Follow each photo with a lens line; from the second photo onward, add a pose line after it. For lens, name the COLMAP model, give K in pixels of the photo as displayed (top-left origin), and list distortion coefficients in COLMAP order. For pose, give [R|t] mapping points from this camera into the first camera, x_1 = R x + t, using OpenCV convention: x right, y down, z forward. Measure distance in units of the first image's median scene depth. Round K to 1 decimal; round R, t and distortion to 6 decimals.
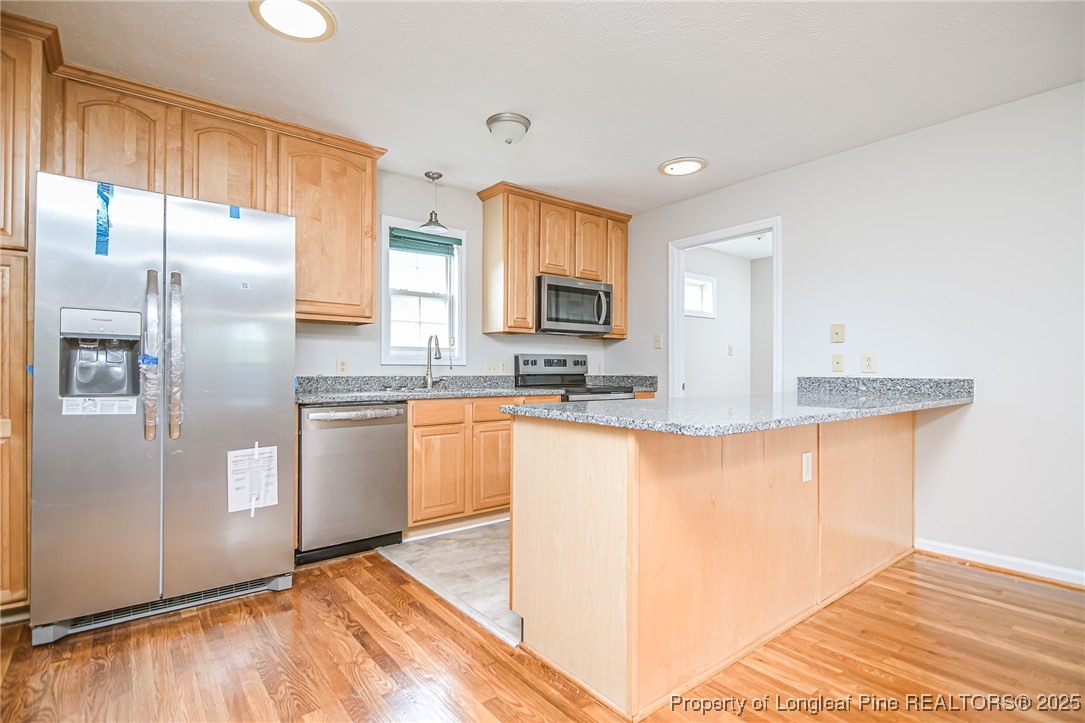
lens RADIAL K [[543.0, 0, 544.8], [0, 543.0, 361.3], [0, 0, 1]] dist [-0.003273, -0.003756]
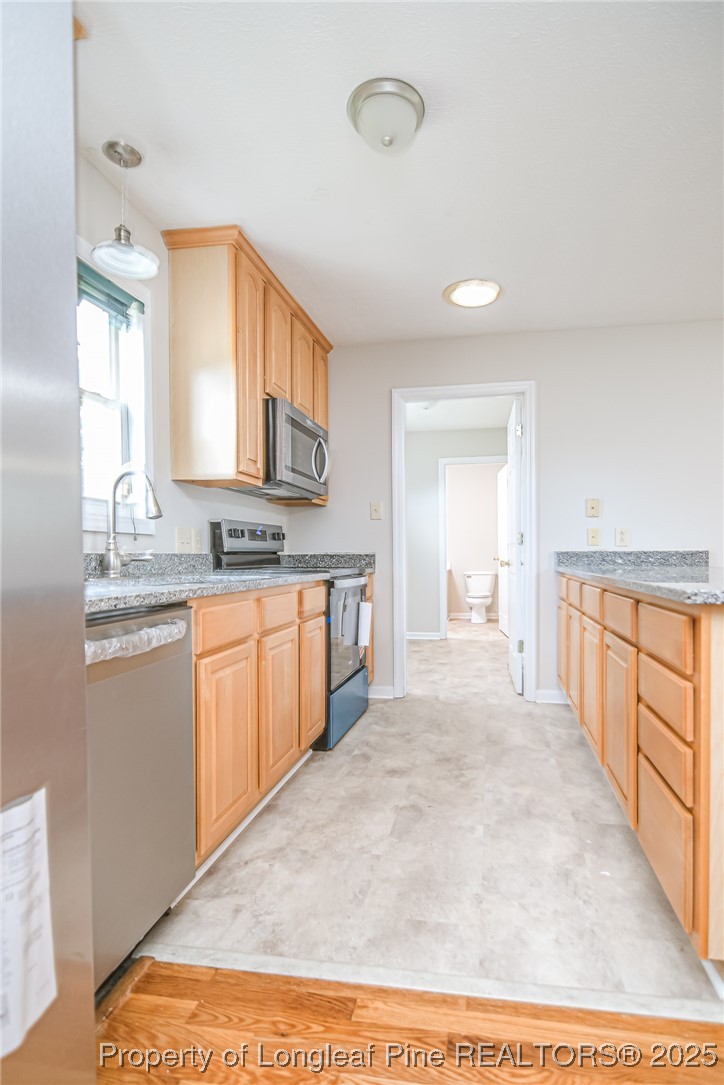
lens RADIAL K [[543.0, 0, 415.1], [0, 543.0, 559.1], [0, 0, 1]] dist [-0.003273, -0.003756]
pose [[0.729832, -0.011515, 0.683529, -0.386197], [-0.001556, 0.999828, 0.018504, 0.025280], [-0.683624, -0.014568, 0.729689, 0.481903]]
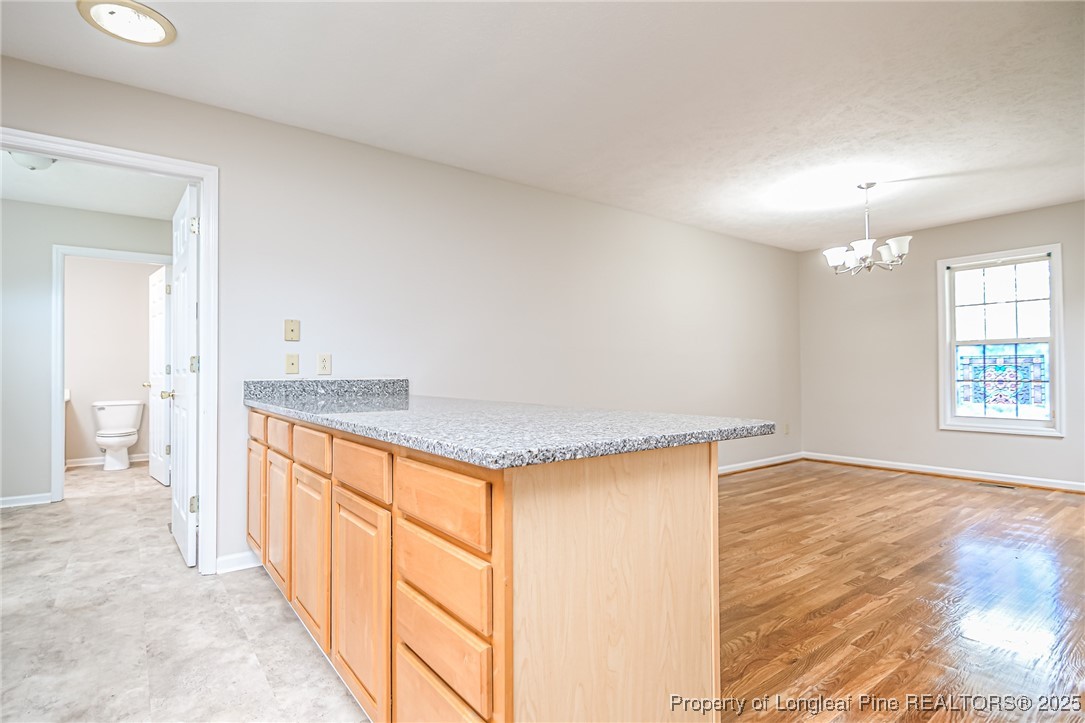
lens RADIAL K [[543.0, 0, 522.6], [0, 543.0, 354.5], [0, 0, 1]] dist [-0.003273, -0.003756]
pose [[0.045649, 0.029330, 0.998527, -0.314466], [-0.011229, 0.999521, -0.028846, 0.008662], [-0.998894, -0.009895, 0.045956, 0.578927]]
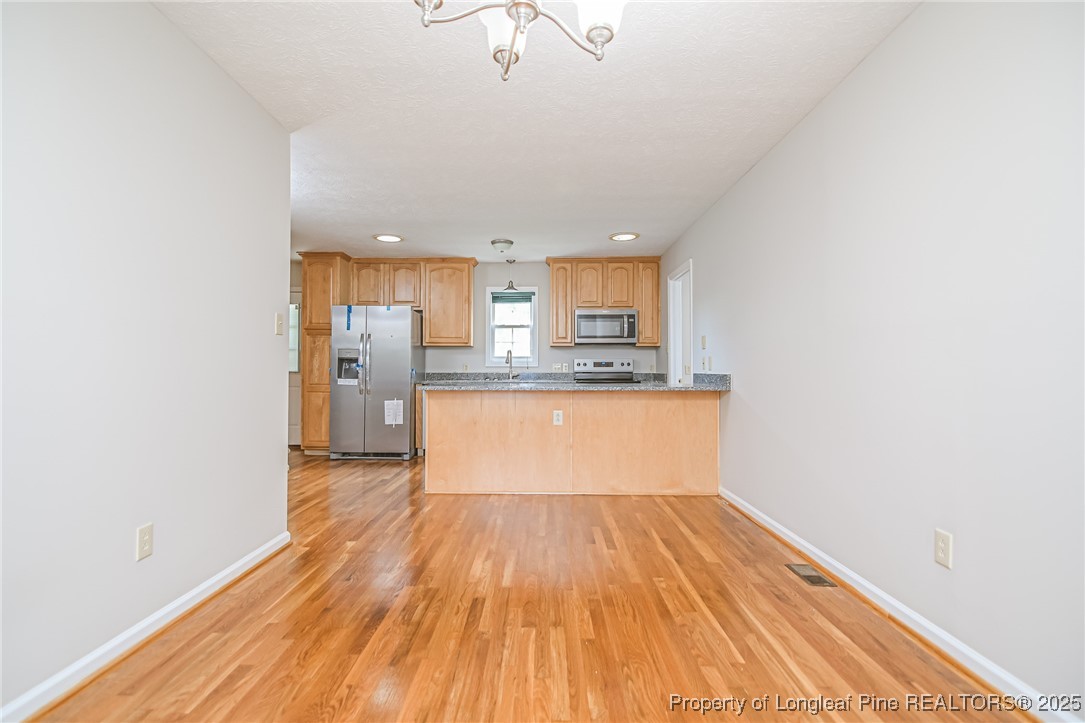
lens RADIAL K [[543.0, 0, 534.2], [0, 543.0, 357.4], [0, 0, 1]] dist [-0.003273, -0.003756]
pose [[0.765195, -0.016725, -0.643581, 1.082632], [0.012624, 0.999860, -0.010973, -0.002754], [0.643675, 0.000272, 0.765299, -0.350399]]
